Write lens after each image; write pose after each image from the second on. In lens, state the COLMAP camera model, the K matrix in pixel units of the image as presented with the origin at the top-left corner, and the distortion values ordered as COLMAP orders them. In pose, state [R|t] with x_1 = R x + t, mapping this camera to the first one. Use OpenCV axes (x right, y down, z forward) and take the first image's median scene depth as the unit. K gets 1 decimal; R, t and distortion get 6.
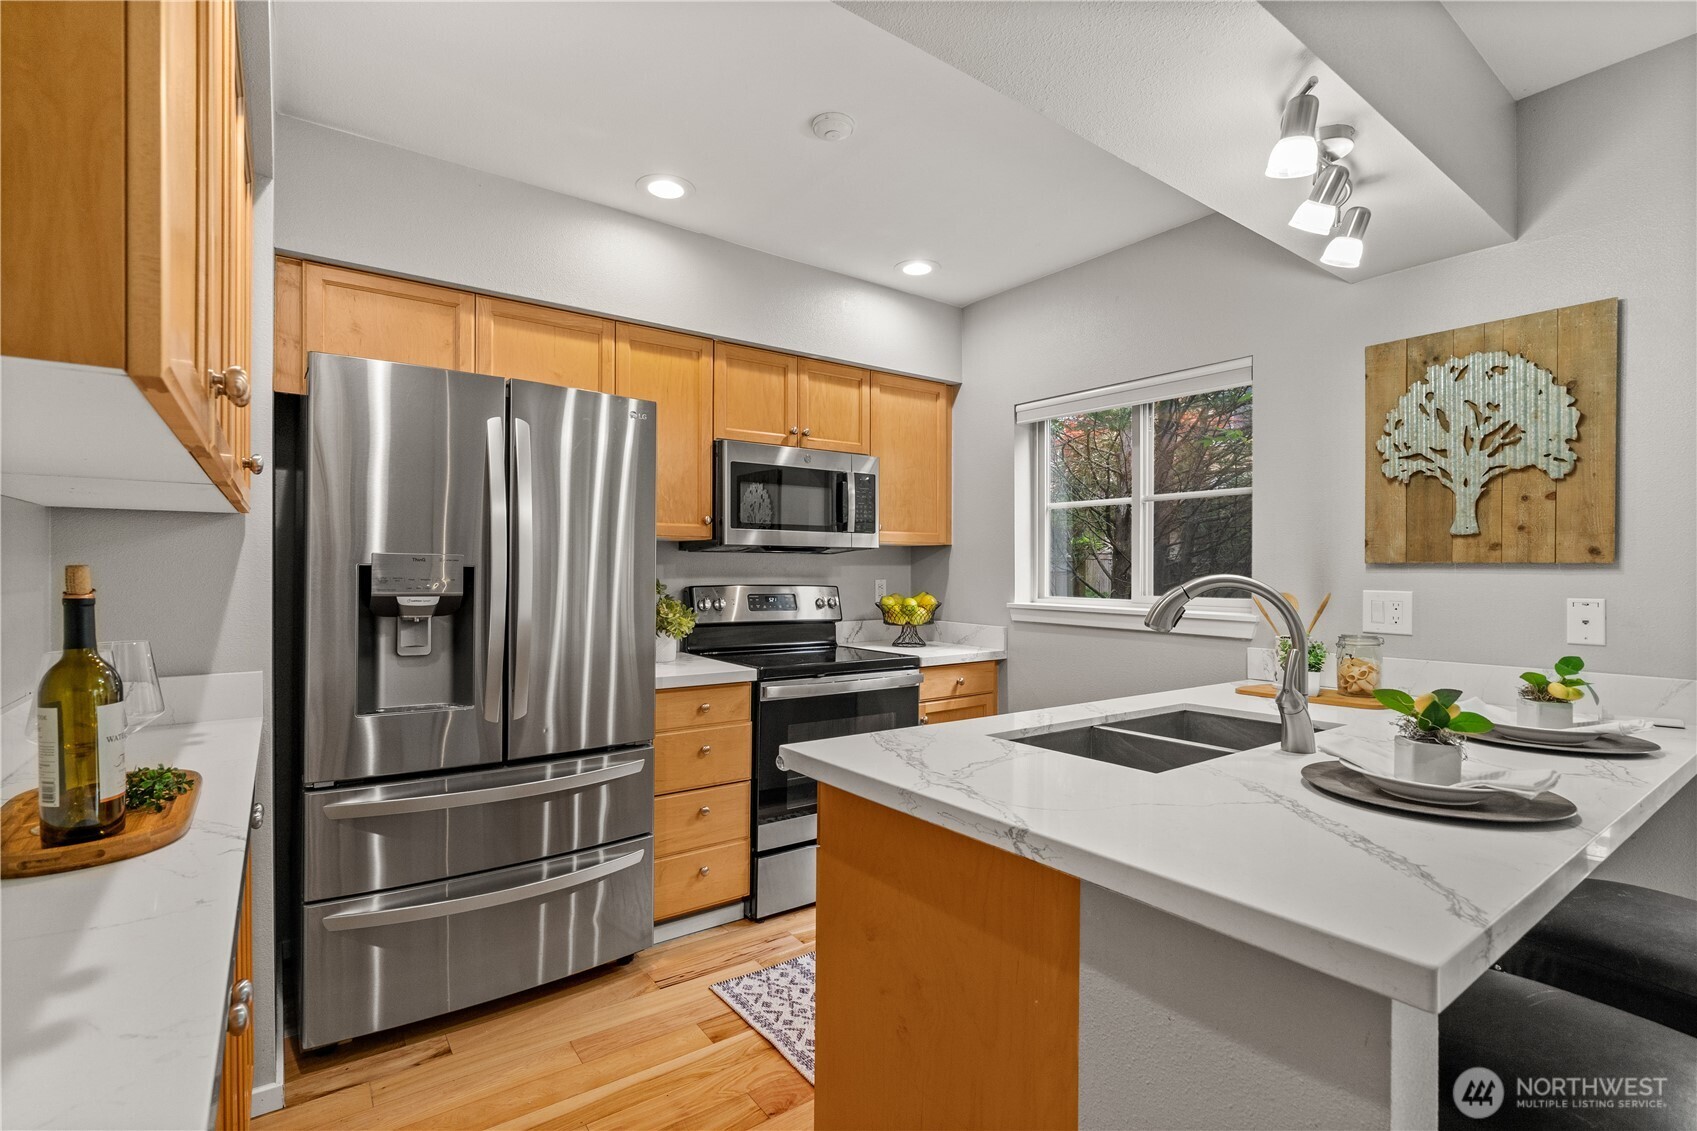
lens RADIAL K [[773.7, 0, 845.5], [0, 773.7, 569.8], [0, 0, 1]] dist [-0.001795, 0.000638]
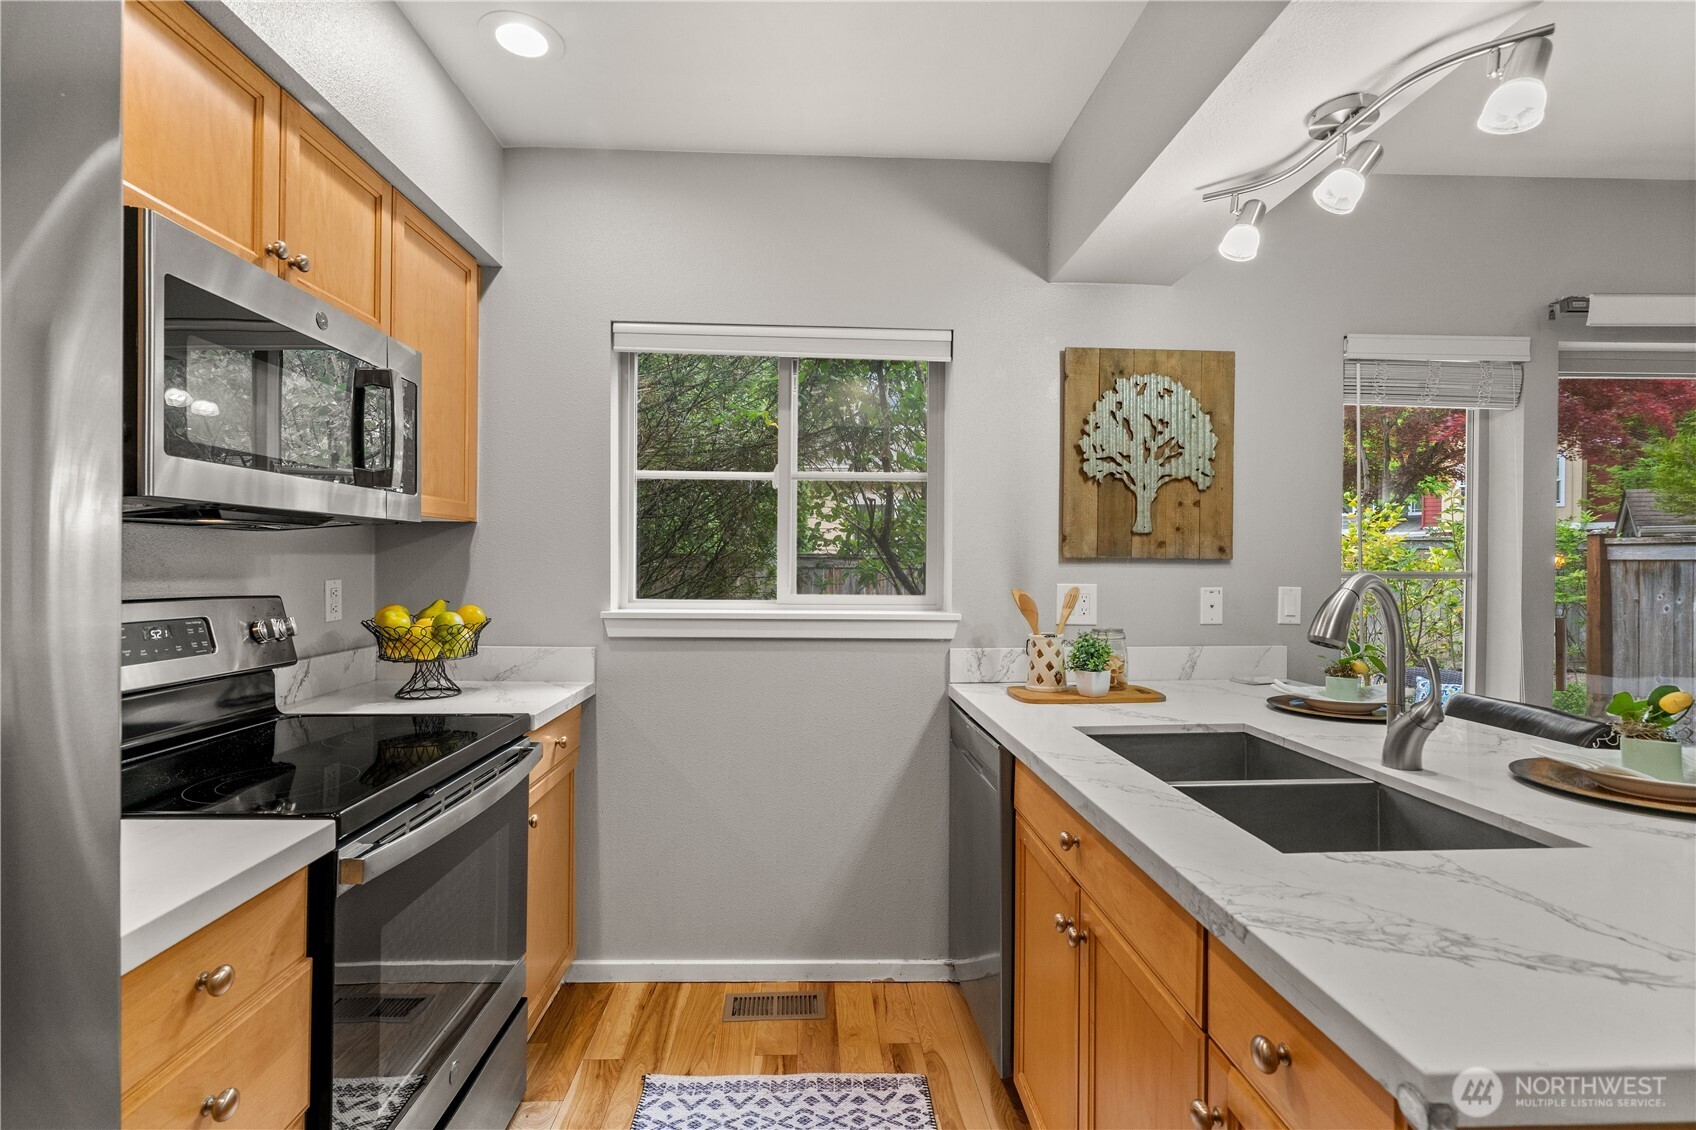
lens RADIAL K [[774.9, 0, 840.3], [0, 774.9, 558.6], [0, 0, 1]] dist [-0.000882, 0.000545]
pose [[0.561565, 0.002729, 0.827428, -0.370112], [-0.003496, 0.999993, -0.000925, -0.005580], [-0.827425, -0.002373, 0.561571, 0.709659]]
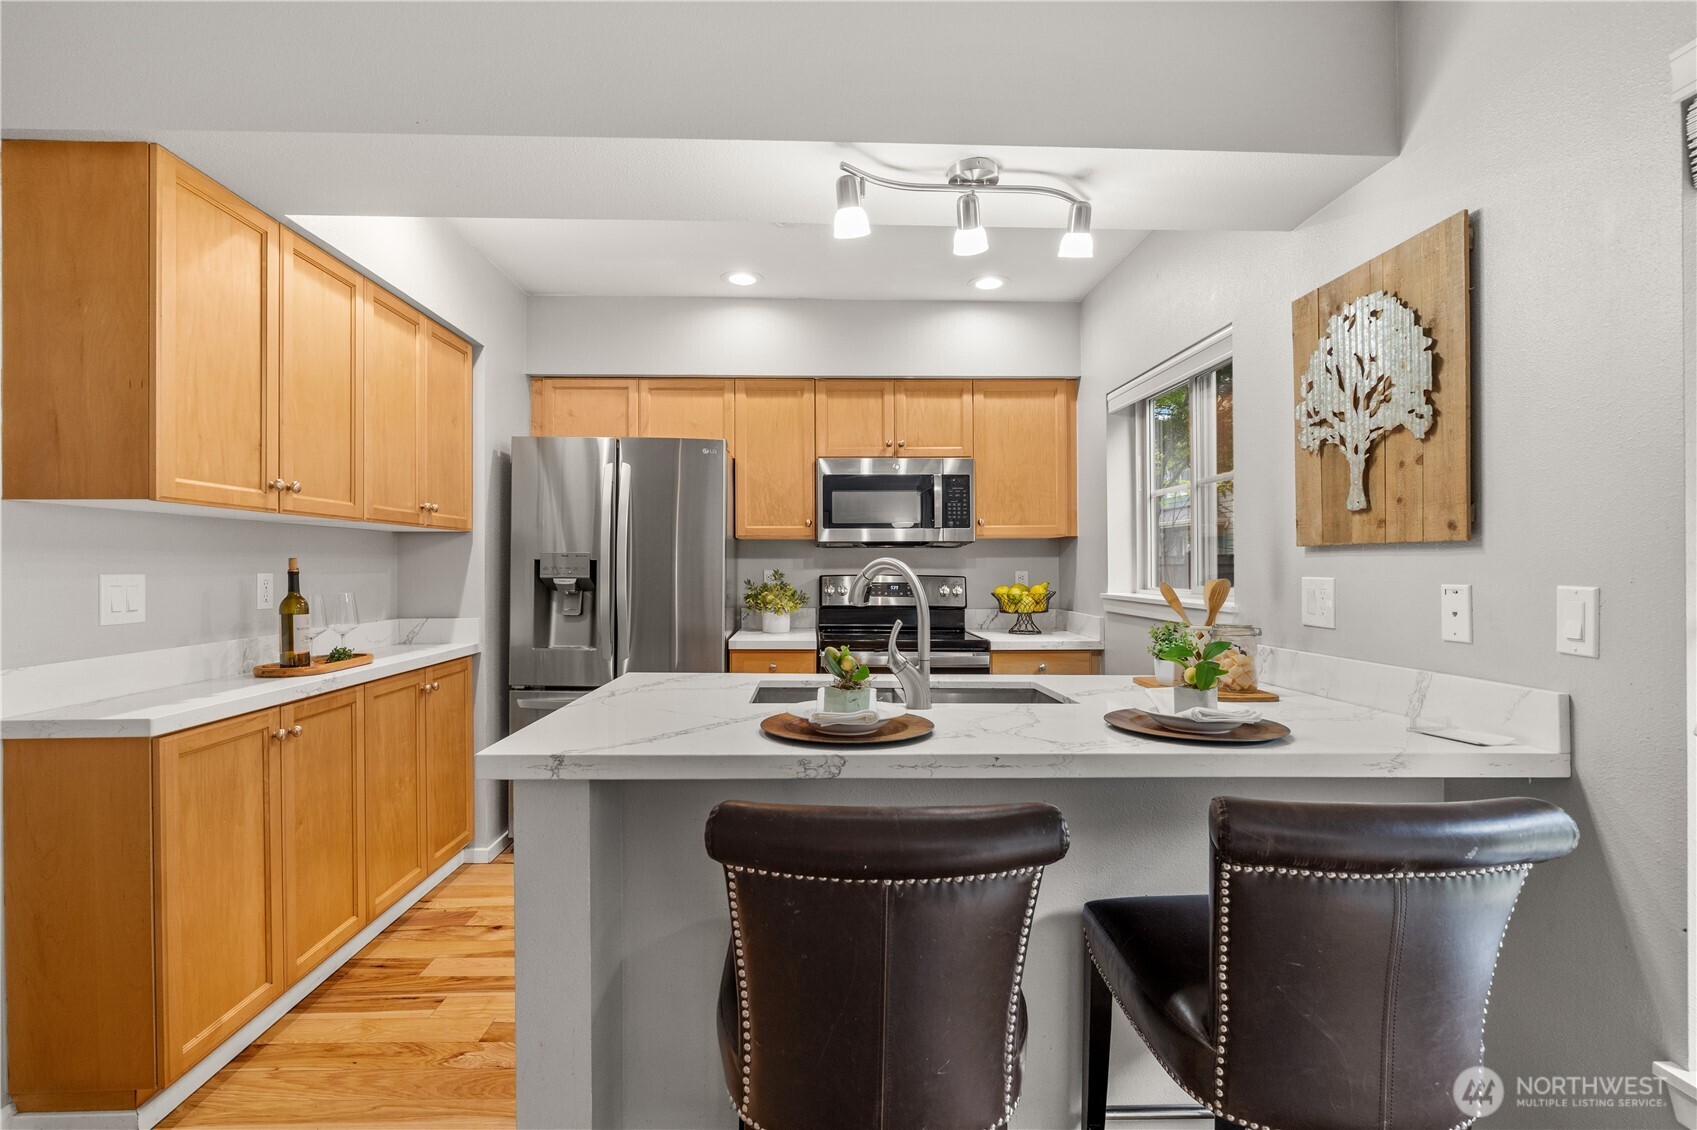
lens RADIAL K [[778.2, 0, 843.7], [0, 778.2, 566.9], [0, 0, 1]] dist [-0.009028, 0.000888]
pose [[0.827583, -0.005615, -0.561315, 0.789313], [0.004893, 0.999984, -0.002790, 0.016096], [0.561321, -0.000438, 0.827598, -0.026334]]
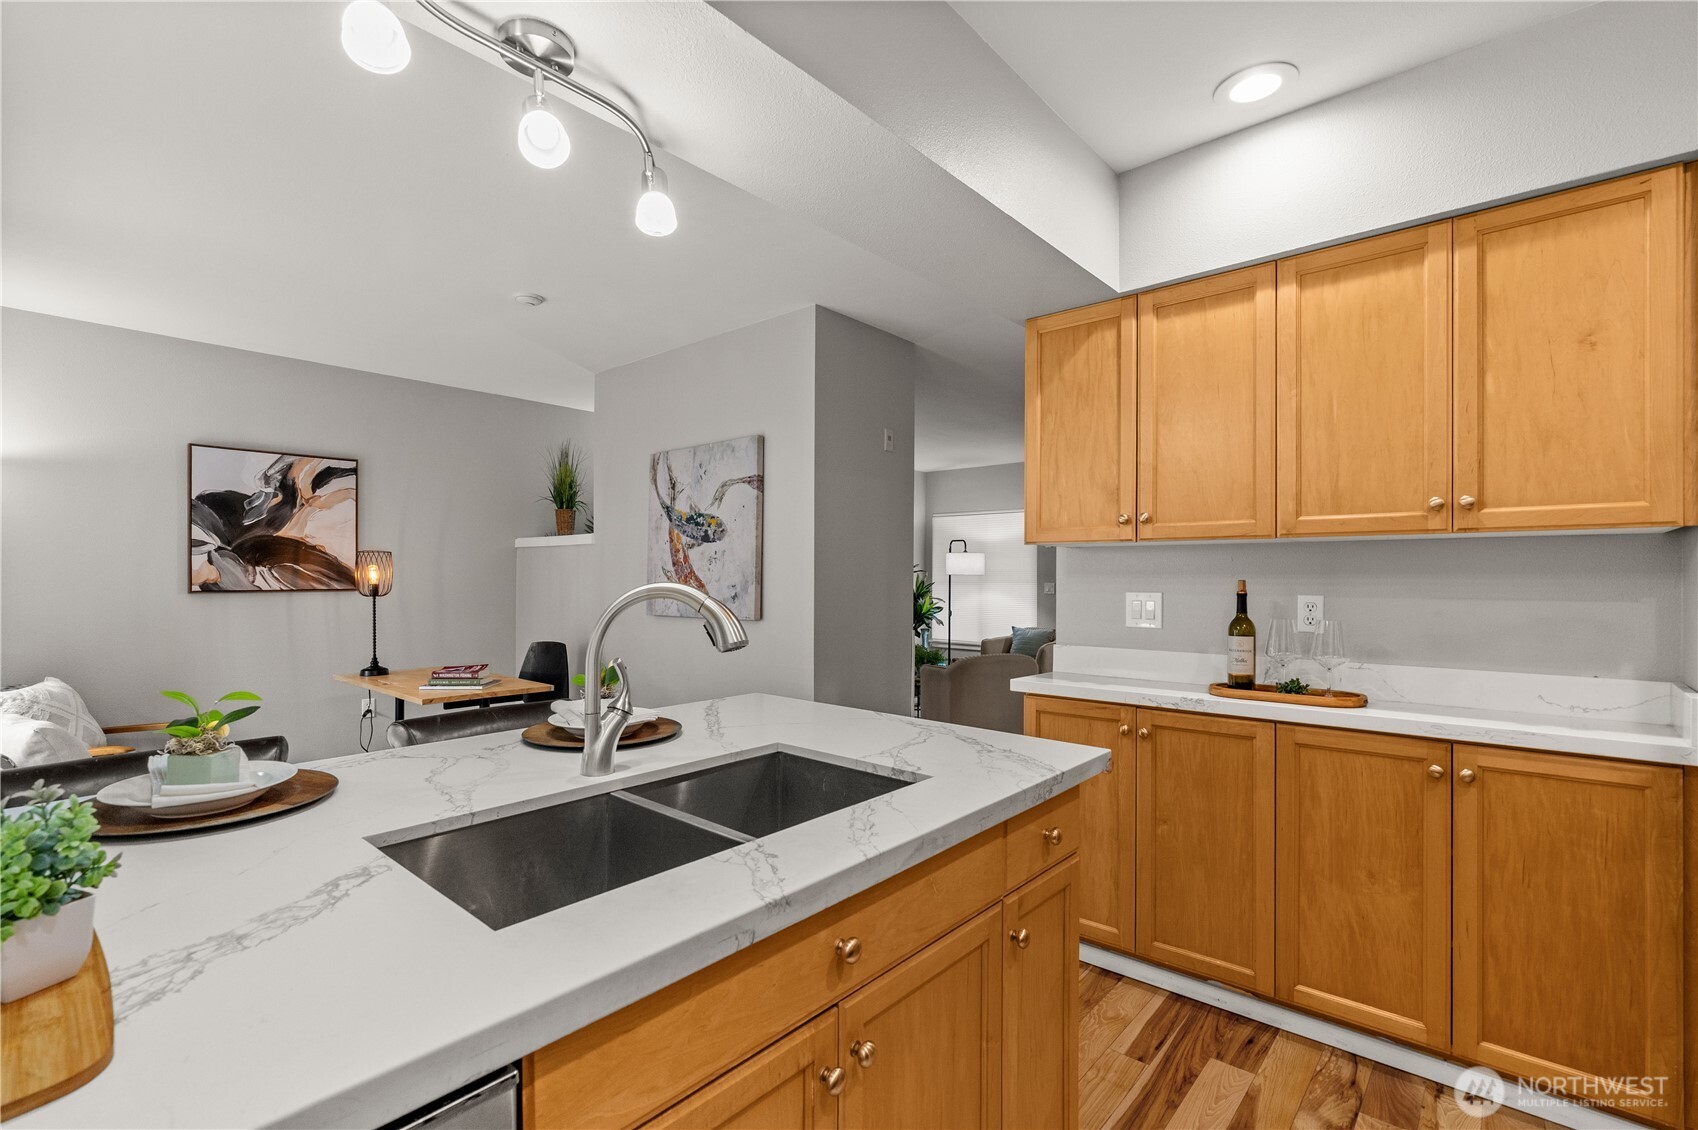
lens RADIAL K [[774.2, 0, 846.0], [0, 774.2, 569.3], [0, 0, 1]] dist [-0.001795, 0.000638]
pose [[-0.975514, -0.010619, -0.219682, 0.342424], [-0.008338, 0.999901, -0.011307, -0.000719], [0.219781, -0.009198, -0.975506, 1.345991]]
